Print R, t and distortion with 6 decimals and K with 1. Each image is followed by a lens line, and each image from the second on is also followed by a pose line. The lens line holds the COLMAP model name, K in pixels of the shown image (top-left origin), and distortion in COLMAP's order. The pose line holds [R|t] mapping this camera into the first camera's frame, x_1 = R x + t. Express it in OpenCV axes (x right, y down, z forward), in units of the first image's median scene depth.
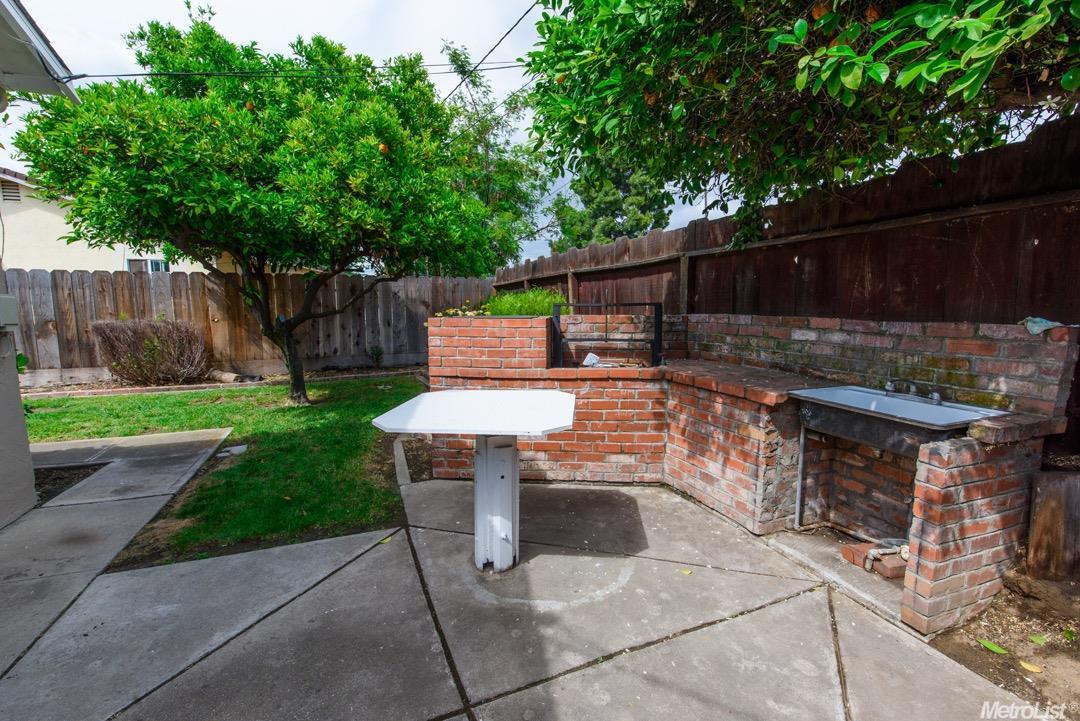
lens RADIAL K [[463.3, 0, 539.9], [0, 463.3, 359.0], [0, 0, 1]] dist [0.002945, -0.000847]
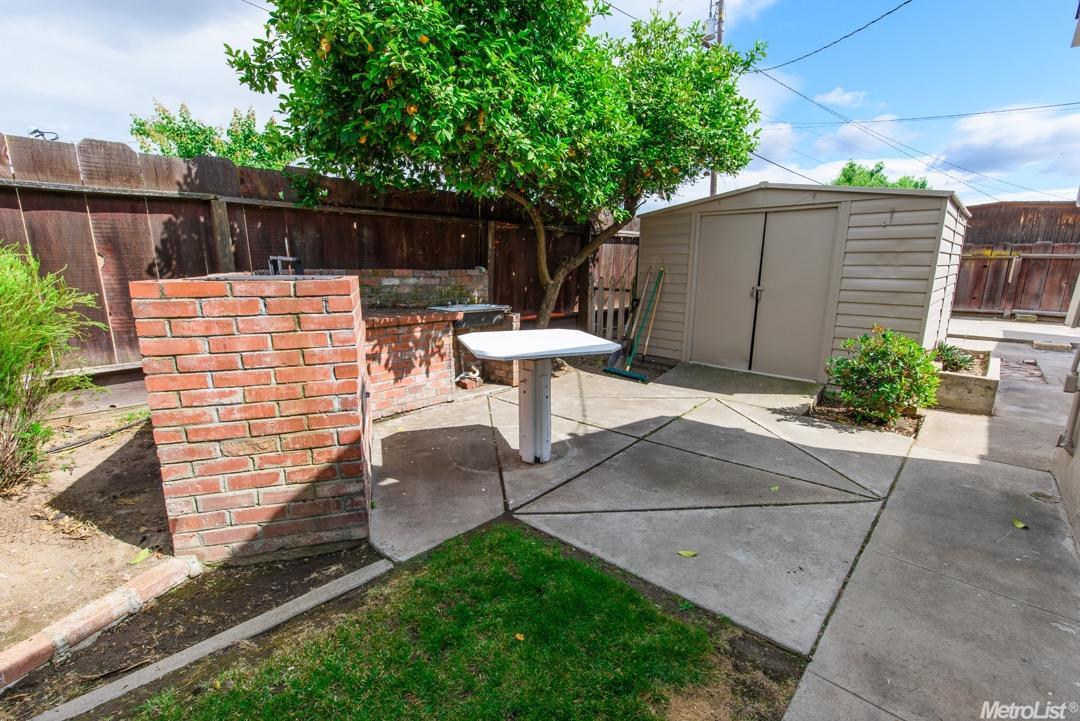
lens RADIAL K [[463.3, 0, 538.3], [0, 463.3, 361.7], [0, 0, 1]] dist [0.002945, -0.000847]
pose [[-0.414167, -0.190190, 0.890109, -1.088776], [0.101859, 0.962098, 0.252967, -0.142517], [-0.904484, 0.195436, -0.379096, 1.276696]]
